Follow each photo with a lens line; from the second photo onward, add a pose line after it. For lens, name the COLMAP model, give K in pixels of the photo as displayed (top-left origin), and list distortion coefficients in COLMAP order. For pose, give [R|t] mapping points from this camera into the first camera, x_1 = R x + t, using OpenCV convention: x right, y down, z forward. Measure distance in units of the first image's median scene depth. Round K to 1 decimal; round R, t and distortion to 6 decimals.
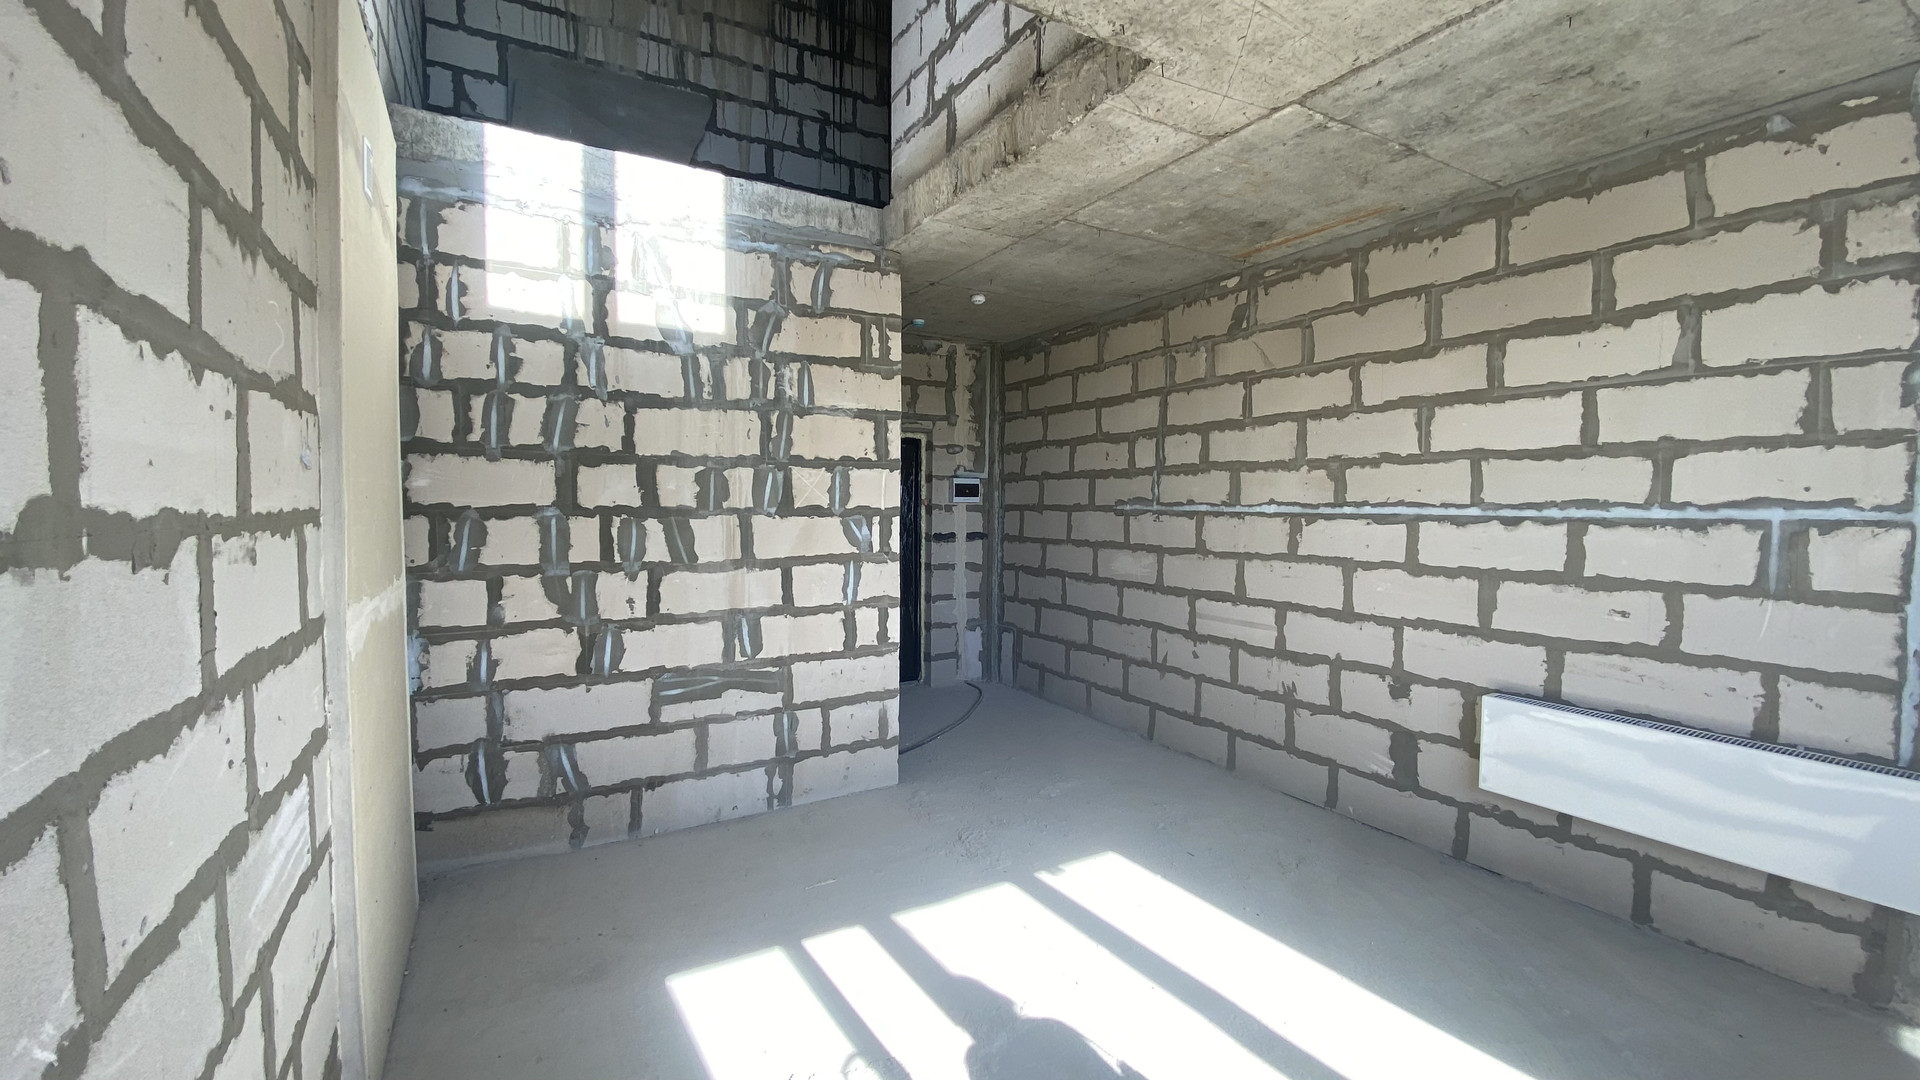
lens RADIAL K [[772.3, 0, 960.0], [0, 772.3, 540.0], [0, 0, 1]] dist [0.021414, -0.022853]
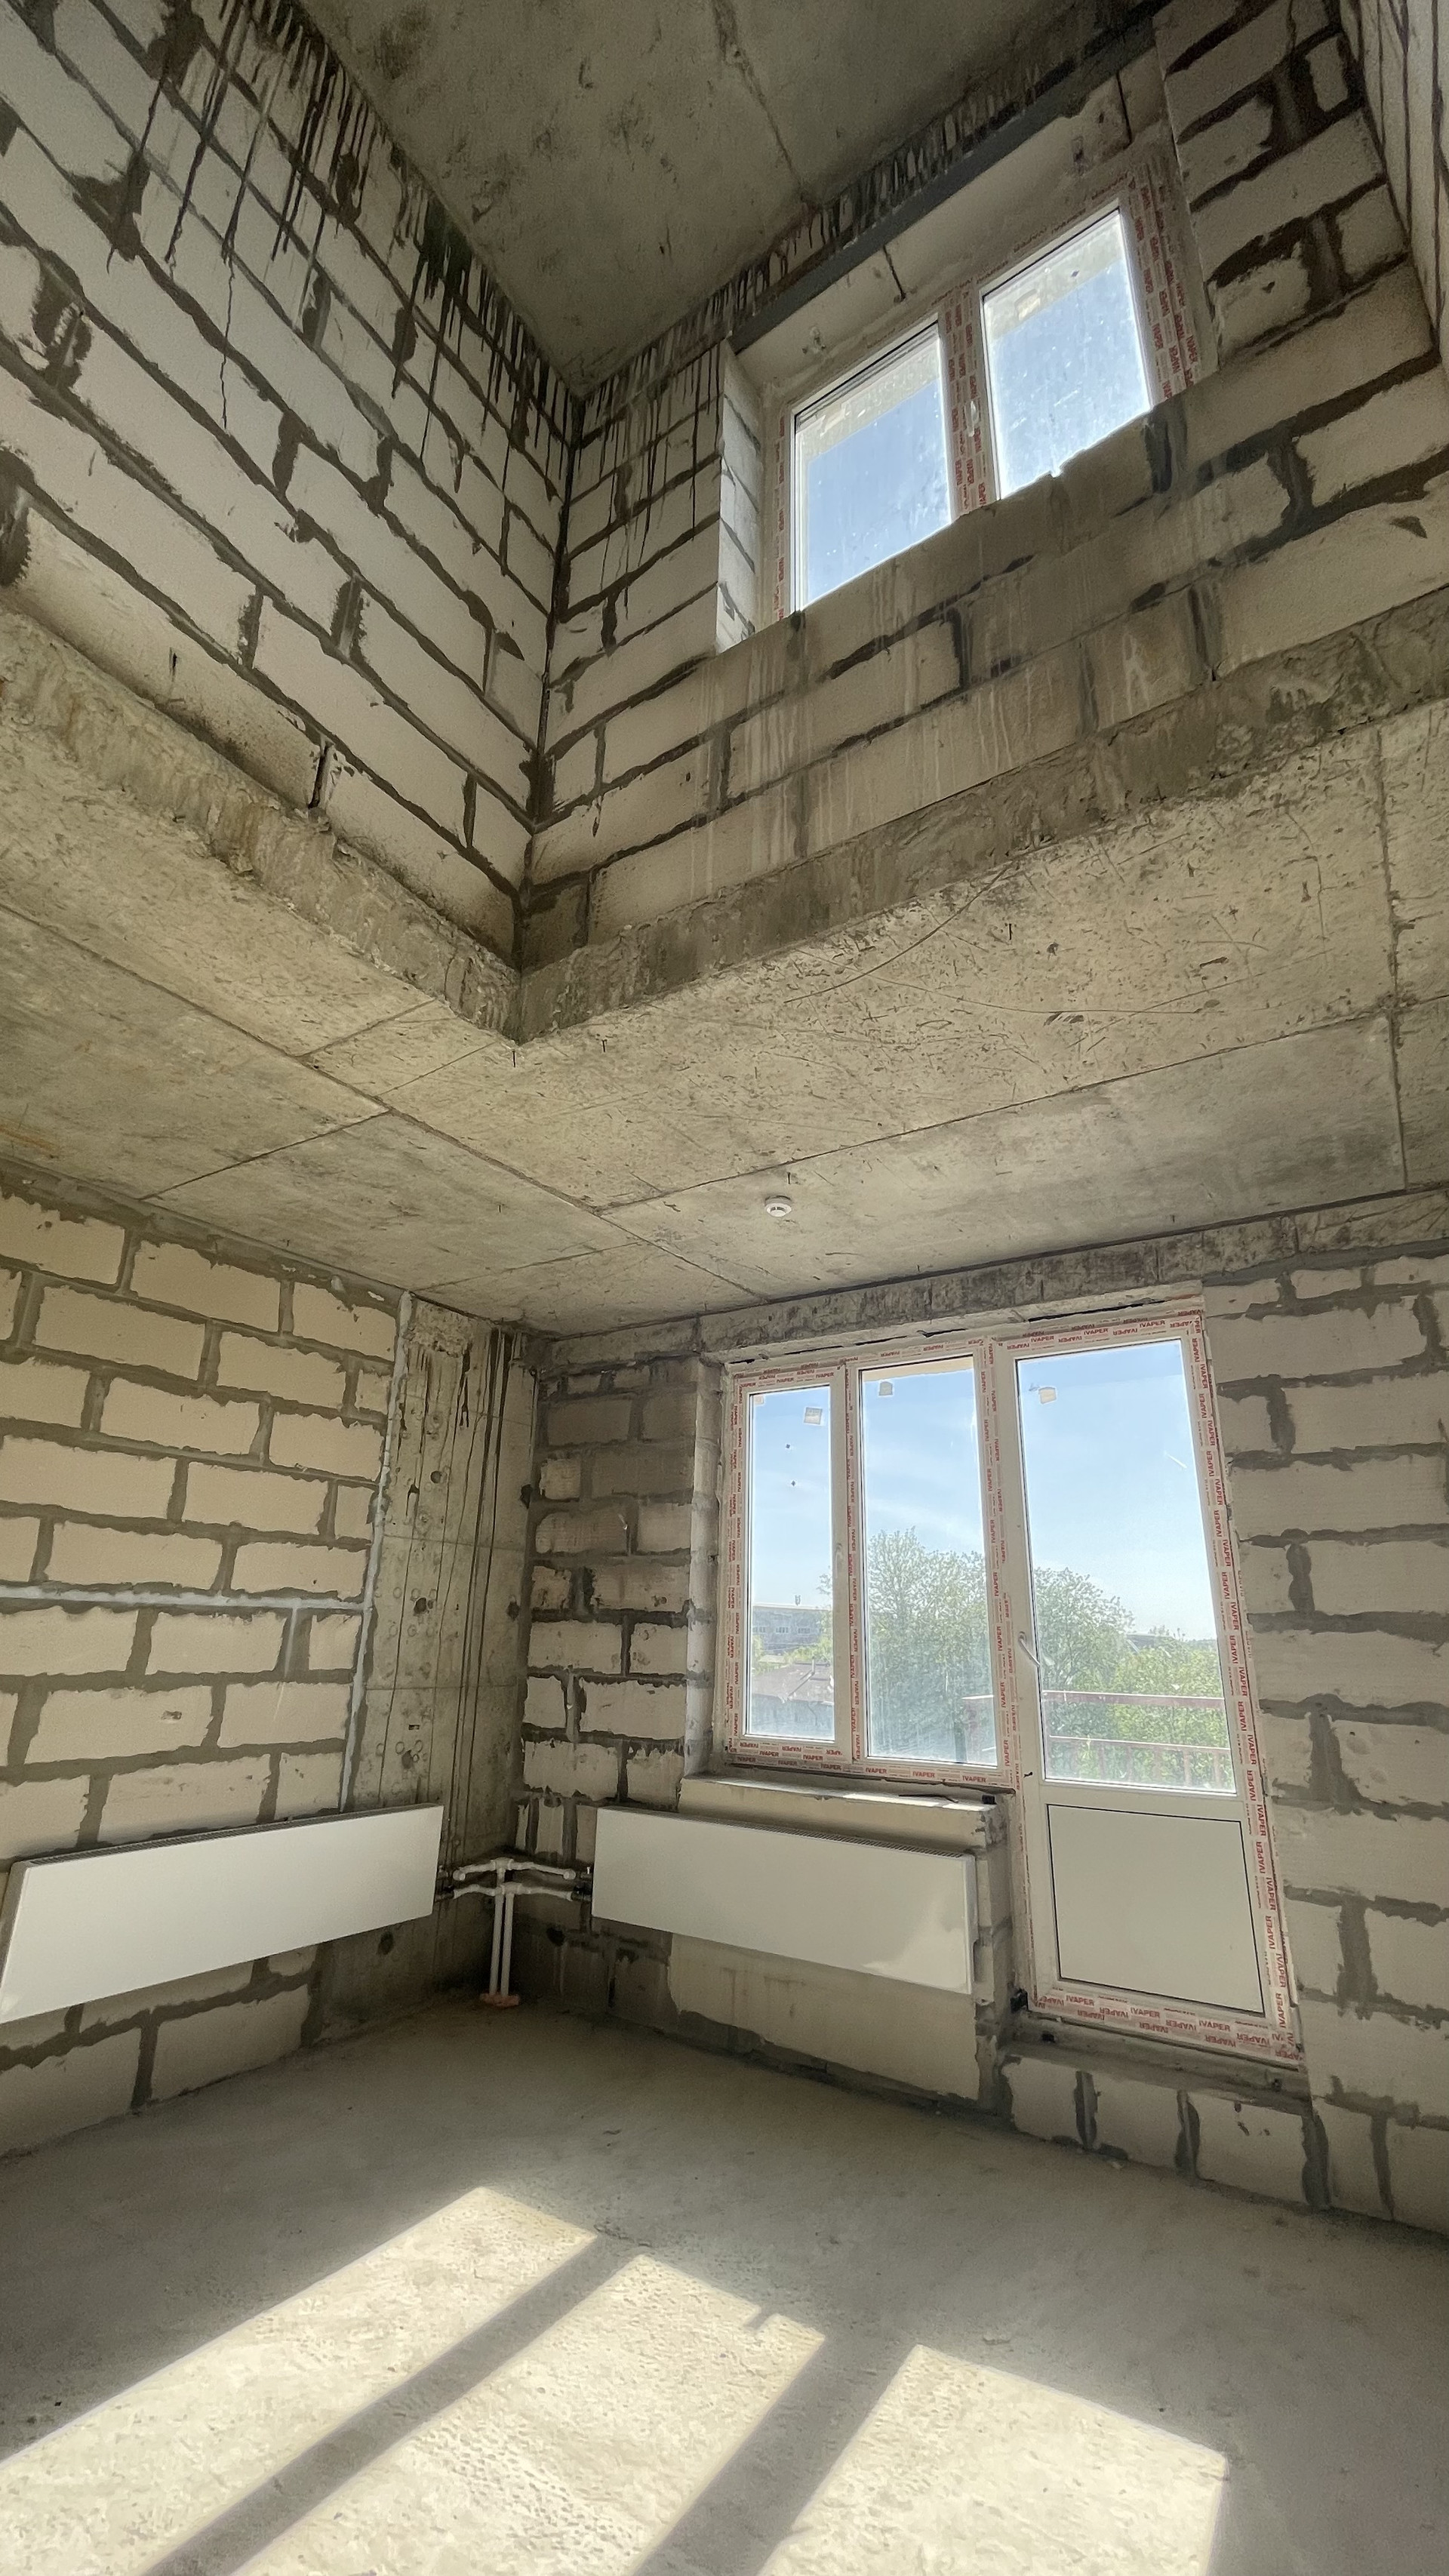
lens RADIAL K [[1055.2, 0, 723.4], [0, 1055.2, 1282.8], [0, 0, 1]] dist [0.000081, -0.001506]
pose [[-0.449056, 0.270281, 0.851644, -0.497993], [0.019113, 0.955838, -0.293271, -0.011312], [-0.893299, -0.115417, -0.434391, 0.815262]]
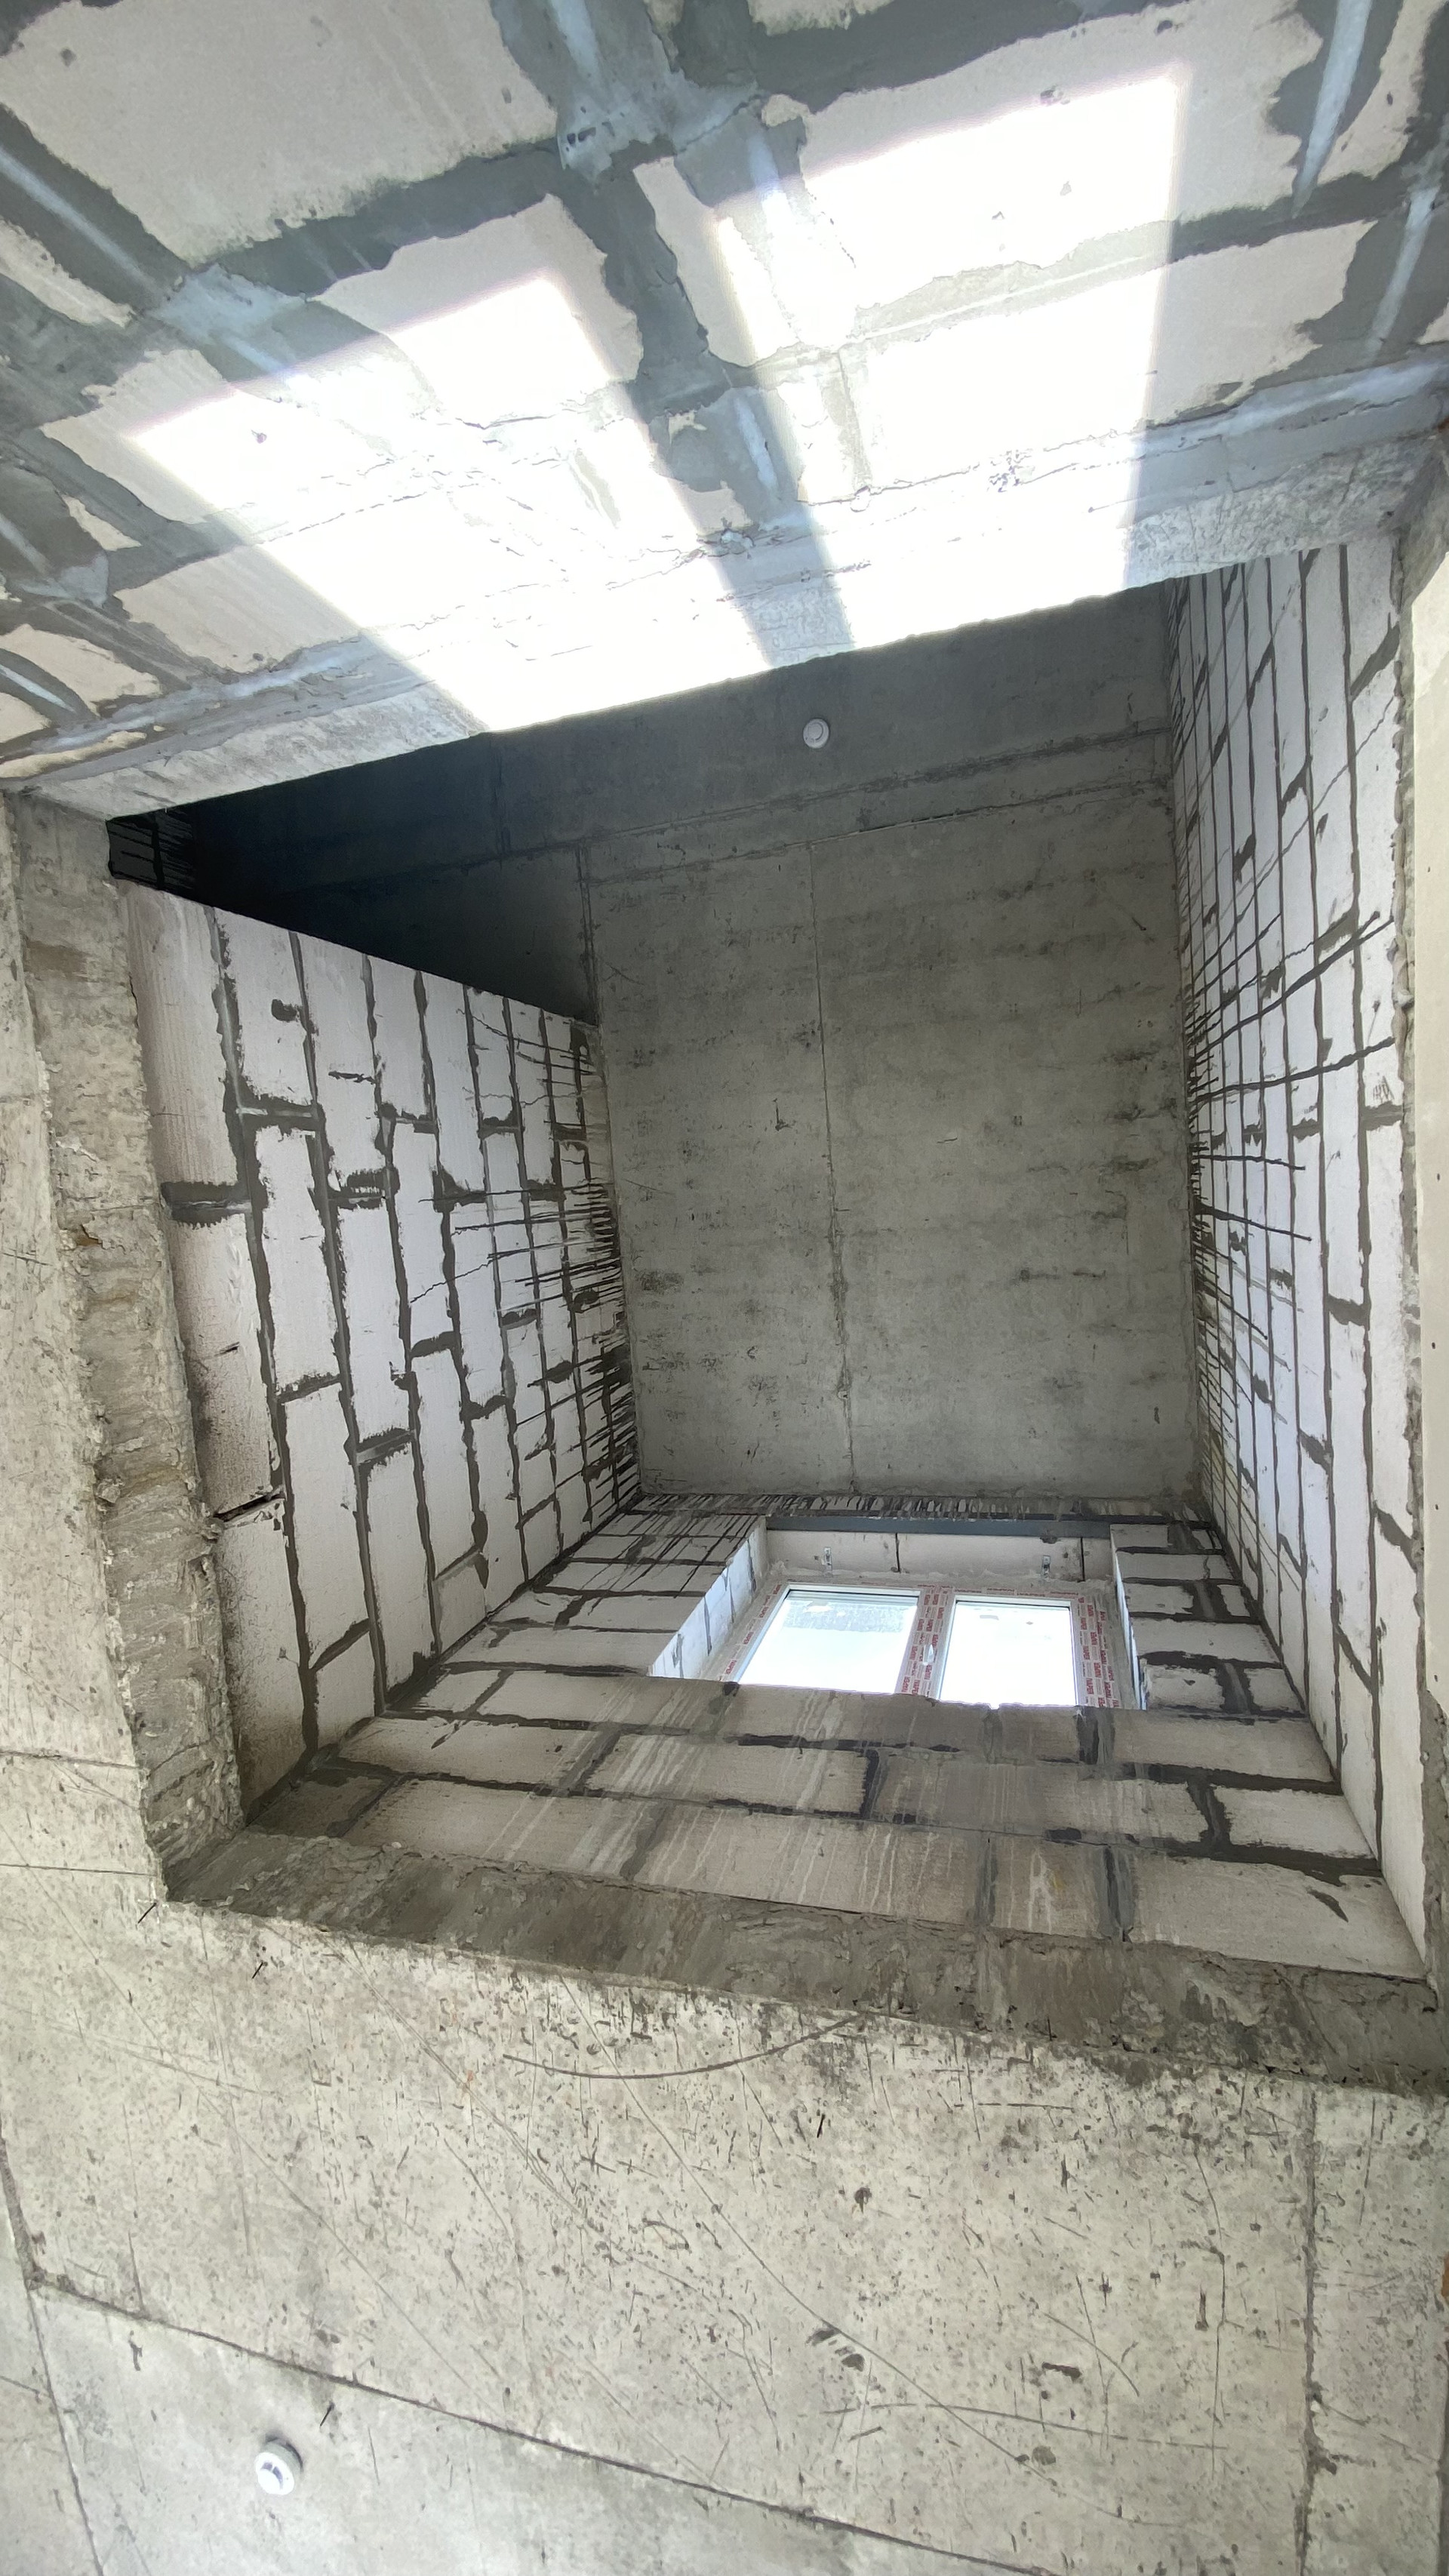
lens RADIAL K [[1036.1, 0, 724.5], [0, 1036.1, 1288.0], [0, 0, 1]] dist [0.021414, -0.022853]
pose [[-0.784248, 0.538508, 0.308163, -0.397958], [-0.265371, 0.157823, -0.951141, -0.013317], [-0.560832, -0.827708, 0.019132, 0.728656]]
